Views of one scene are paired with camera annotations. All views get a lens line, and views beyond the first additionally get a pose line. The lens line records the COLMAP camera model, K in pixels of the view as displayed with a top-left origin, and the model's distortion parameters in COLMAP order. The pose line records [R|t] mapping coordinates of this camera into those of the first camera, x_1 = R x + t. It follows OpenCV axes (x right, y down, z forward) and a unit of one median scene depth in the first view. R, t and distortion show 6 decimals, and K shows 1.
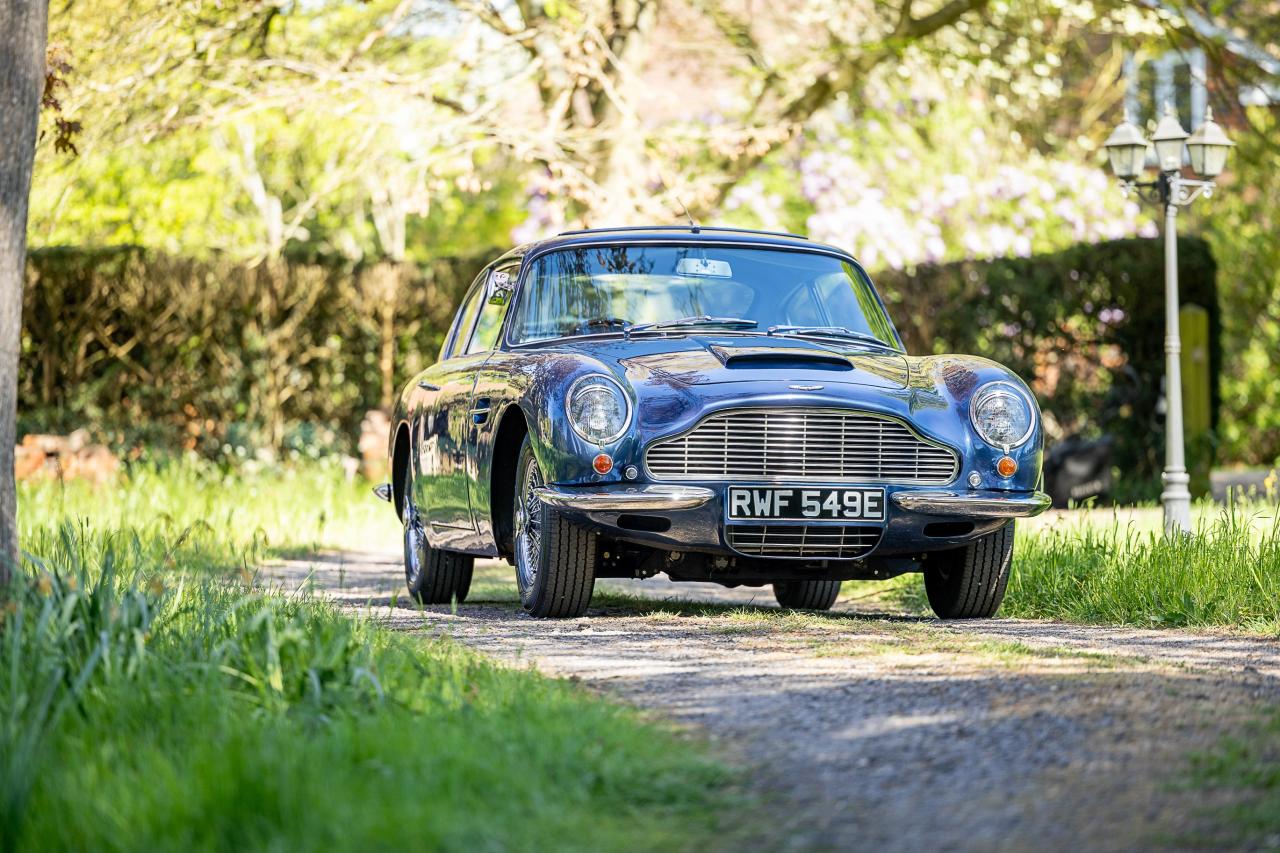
lens RADIAL K [[6447.0, 0, 640.0], [0, 6447.0, 426.5], [0, 0, 1]] dist [-0.023748, 1.942047]
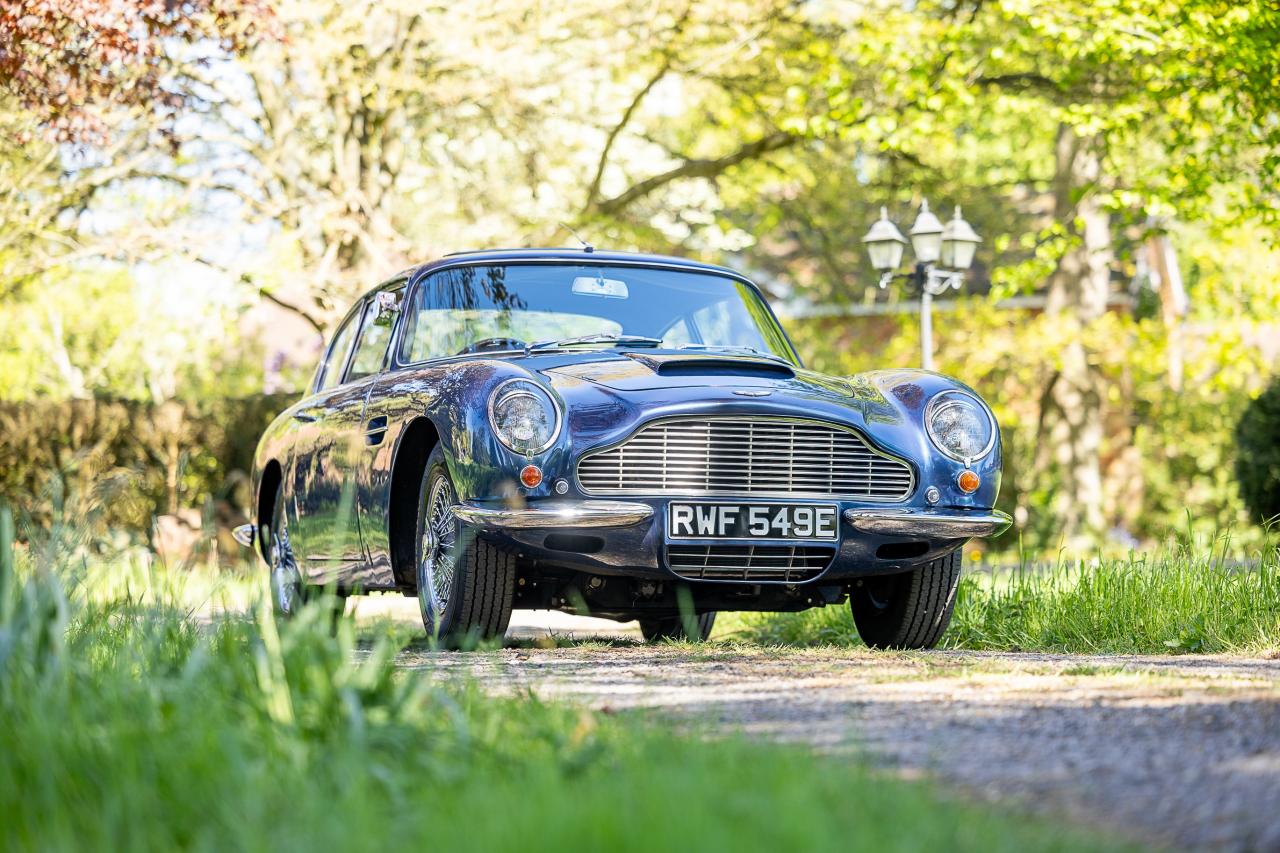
lens RADIAL K [[4181.1, 0, 640.0], [0, 4181.1, 426.5], [0, 0, 1]] dist [0.061996, -2.085599]
pose [[0.996637, 0.000558, 0.081940, -0.037896], [0.002128, 0.999464, -0.032678, 0.017688], [-0.081914, 0.032743, 0.996101, 0.412919]]
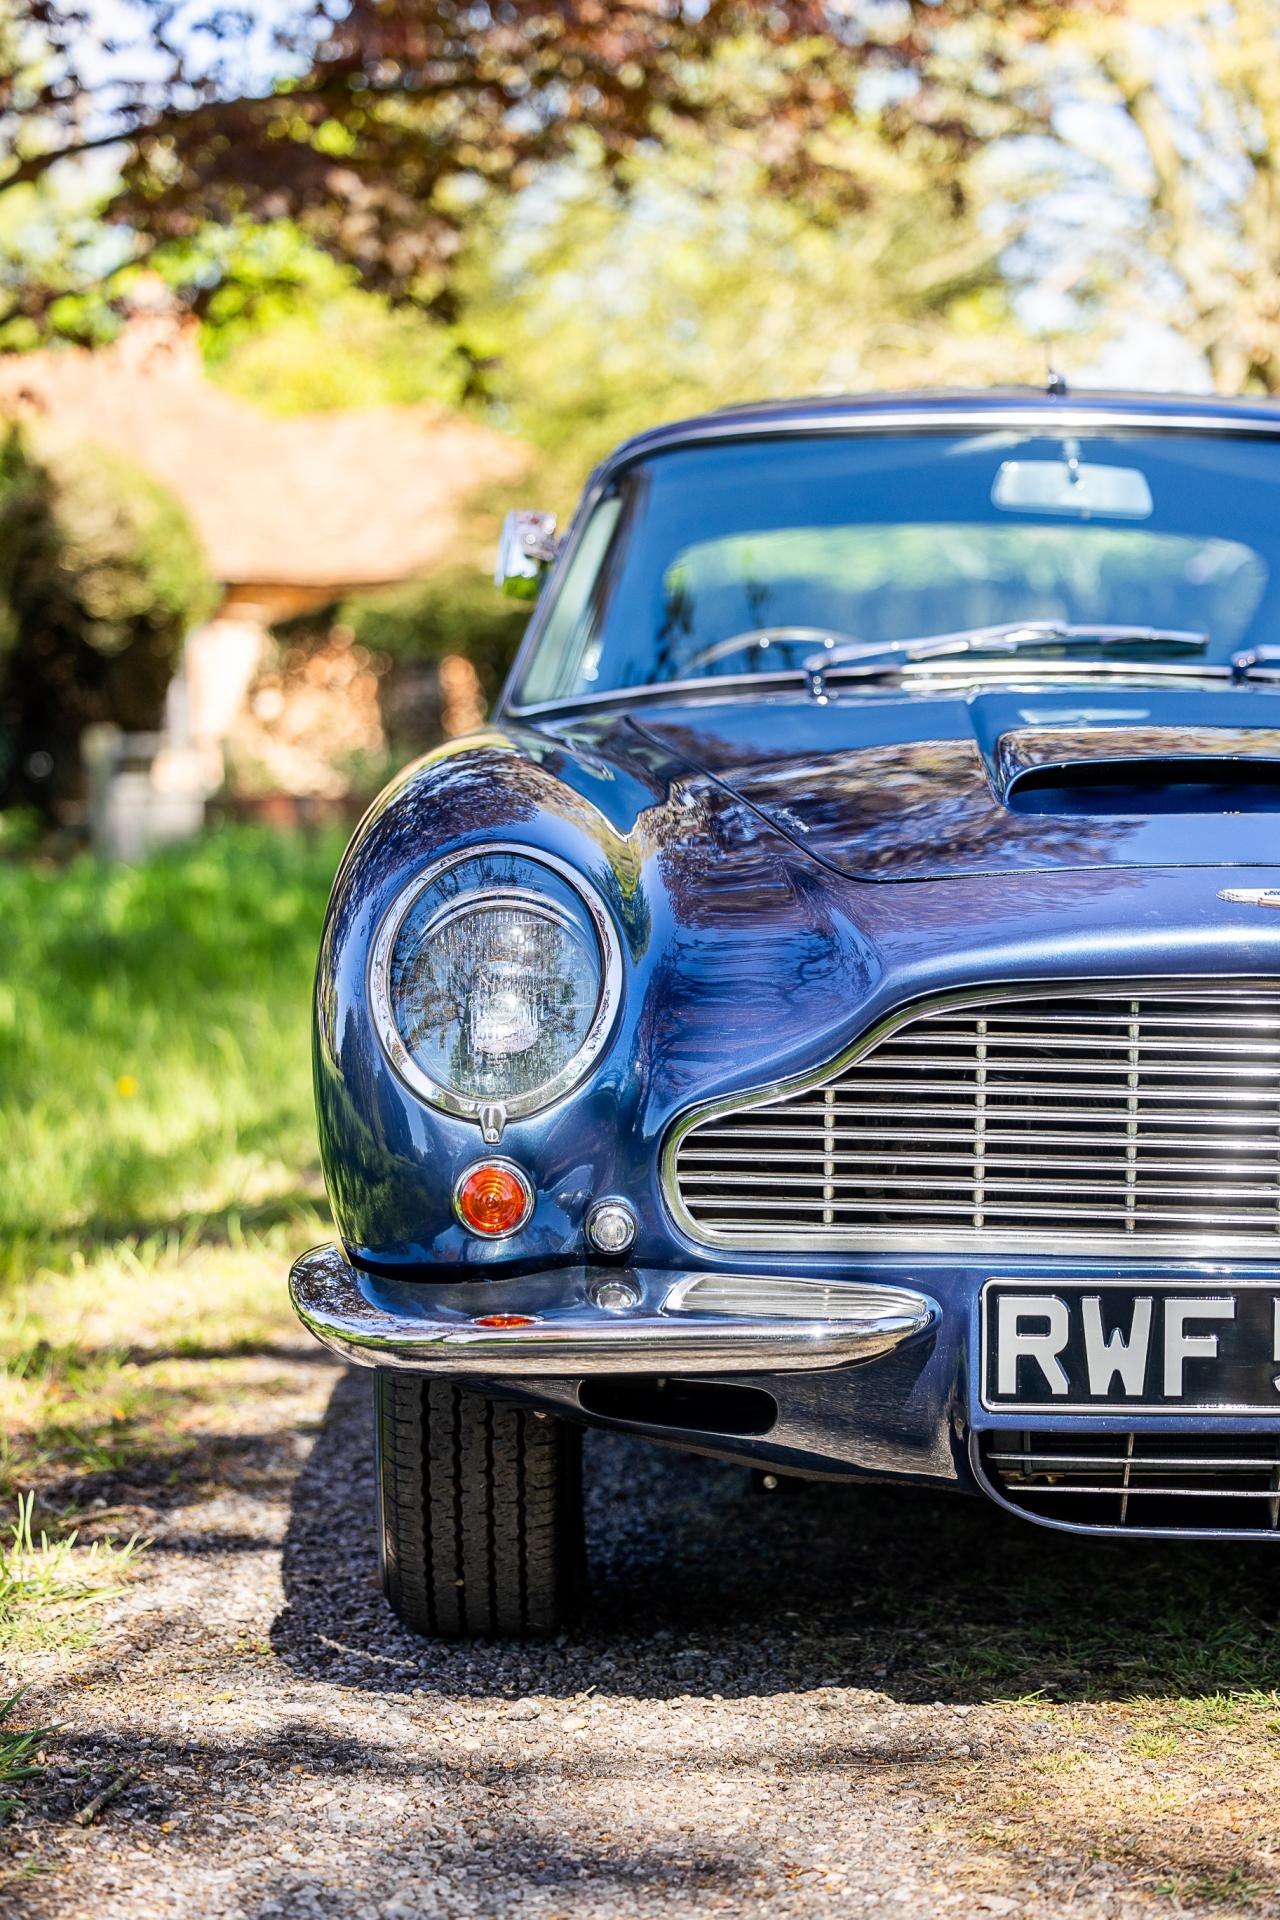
lens RADIAL K [[4409.9, 0, 640.0], [0, 4409.9, 960.0], [0, 0, 1]] dist [-0.041753, -0.138485]
pose [[0.984463, -0.002279, -0.175575, 0.030933], [0.012566, 0.998267, 0.057496, -0.013845], [0.175139, -0.058809, 0.982786, 0.816240]]
